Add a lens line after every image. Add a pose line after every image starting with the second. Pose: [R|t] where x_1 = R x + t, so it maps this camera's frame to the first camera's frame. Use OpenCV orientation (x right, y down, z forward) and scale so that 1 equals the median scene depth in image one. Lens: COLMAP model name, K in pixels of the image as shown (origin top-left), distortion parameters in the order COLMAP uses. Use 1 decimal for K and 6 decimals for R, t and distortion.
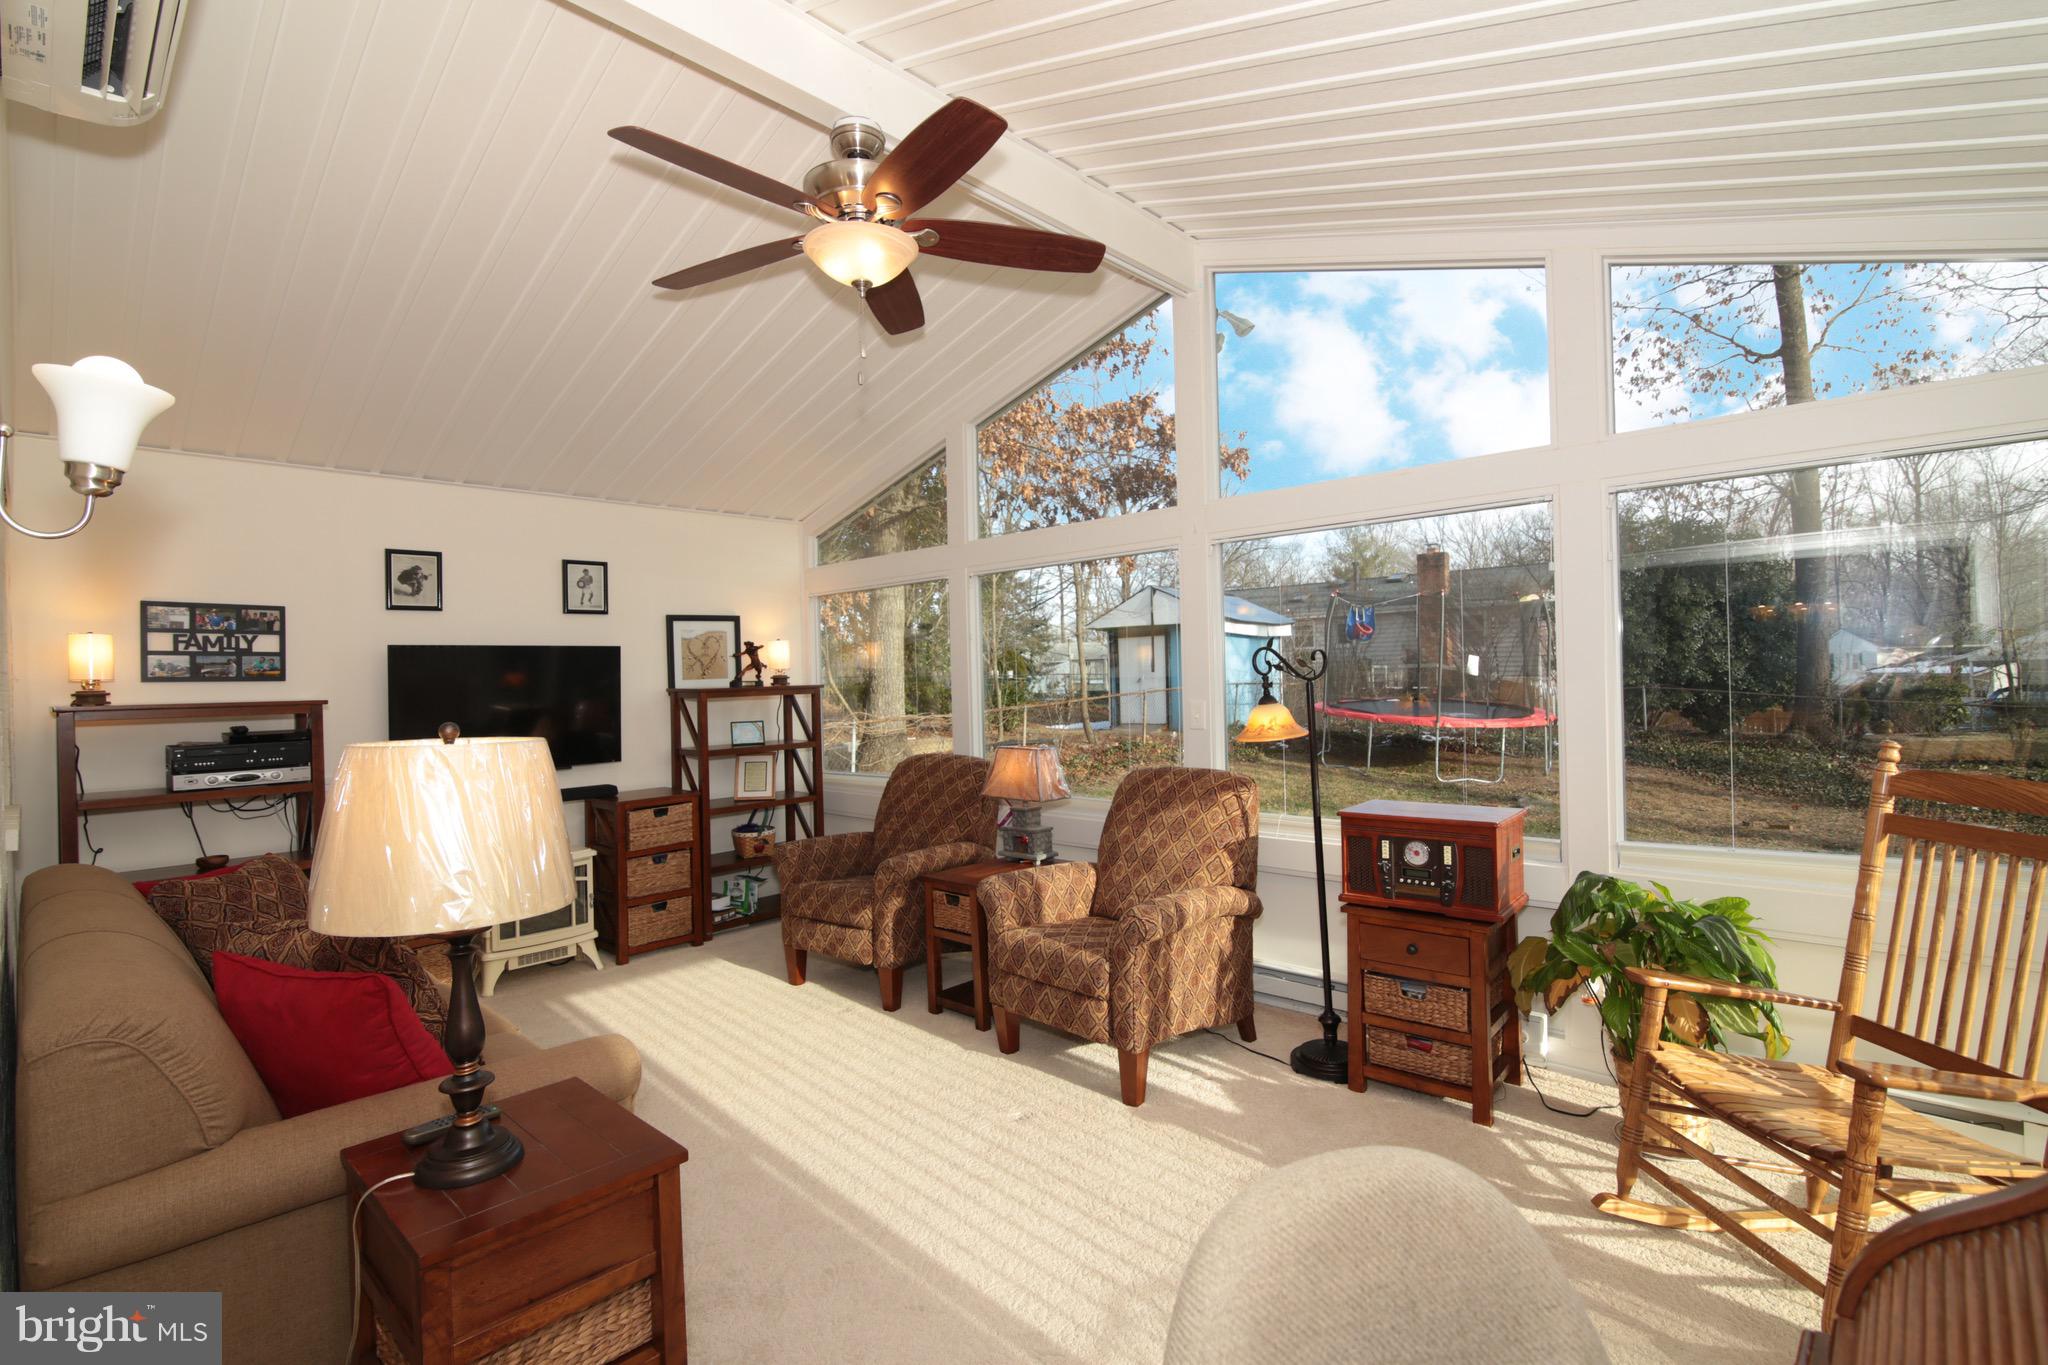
lens RADIAL K [[944.6, 0, 1024.0], [0, 944.6, 682.5], [0, 0, 1]] dist [-0.018626, 0.000323]
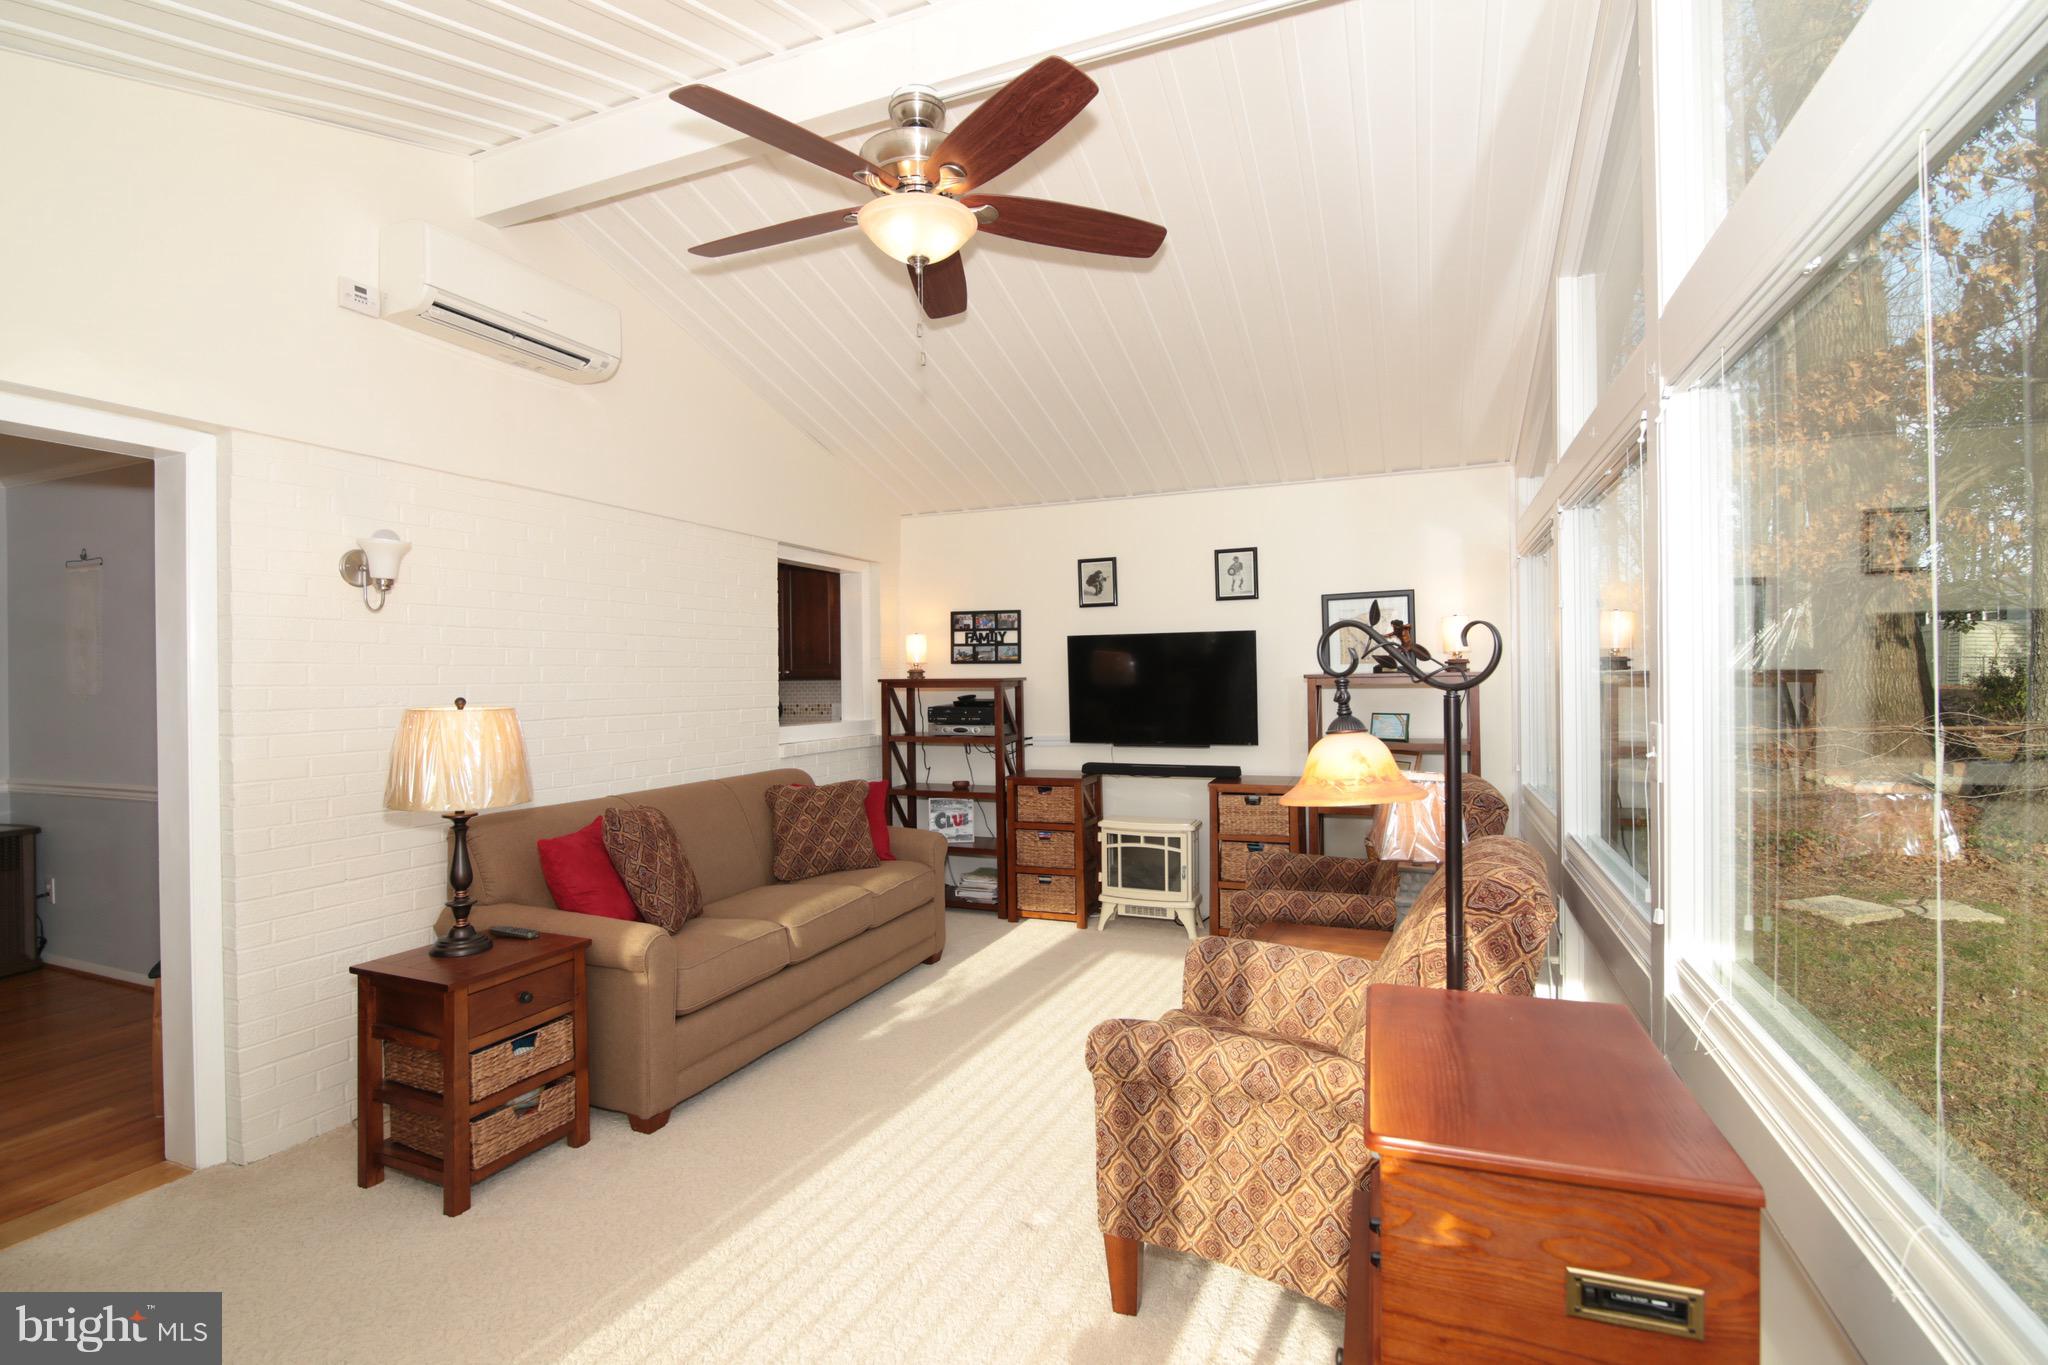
lens RADIAL K [[940.5, 0, 1024.0], [0, 940.5, 682.5], [0, 0, 1]] dist [0.001826, 0.000075]
pose [[0.358807, 0.032251, -0.932854, 0.535111], [-0.001105, 0.999417, 0.034127, -0.021963], [0.933411, -0.011214, 0.358634, 0.522992]]
